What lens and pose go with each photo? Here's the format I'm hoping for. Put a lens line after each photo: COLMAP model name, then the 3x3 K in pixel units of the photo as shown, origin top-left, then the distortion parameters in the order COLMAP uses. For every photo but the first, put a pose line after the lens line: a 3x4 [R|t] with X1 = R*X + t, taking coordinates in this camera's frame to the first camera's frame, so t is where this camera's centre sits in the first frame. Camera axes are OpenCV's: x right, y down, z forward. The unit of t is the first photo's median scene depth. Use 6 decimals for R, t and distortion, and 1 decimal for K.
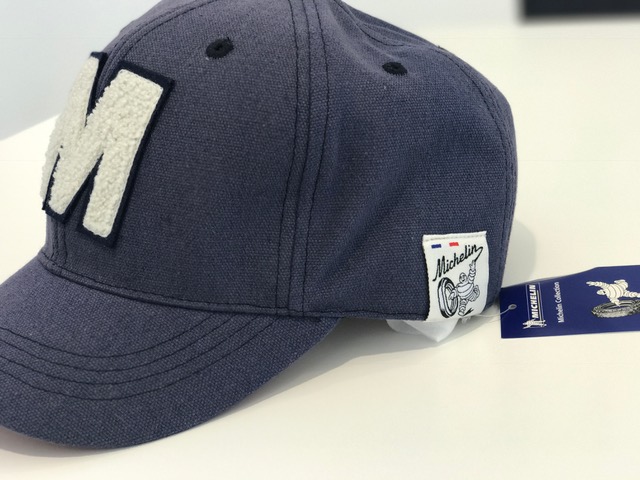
lens RADIAL K [[1061.8, 0, 320.0], [0, 1061.8, 240.7], [0, 0, 1]] dist [-0.019317, 0.000000]
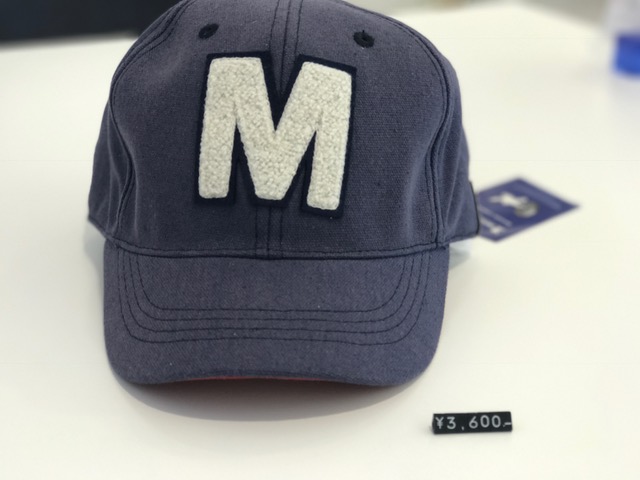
lens RADIAL K [[1061.8, 0, 320.0], [0, 1061.8, 239.4], [0, 0, 1]] dist [-0.019317, 0.000000]
pose [[0.629467, -0.178595, 0.756224, -1.069861], [0.210638, 0.976006, 0.055169, -0.037806], [-0.747933, 0.124562, 0.651982, 0.285199]]
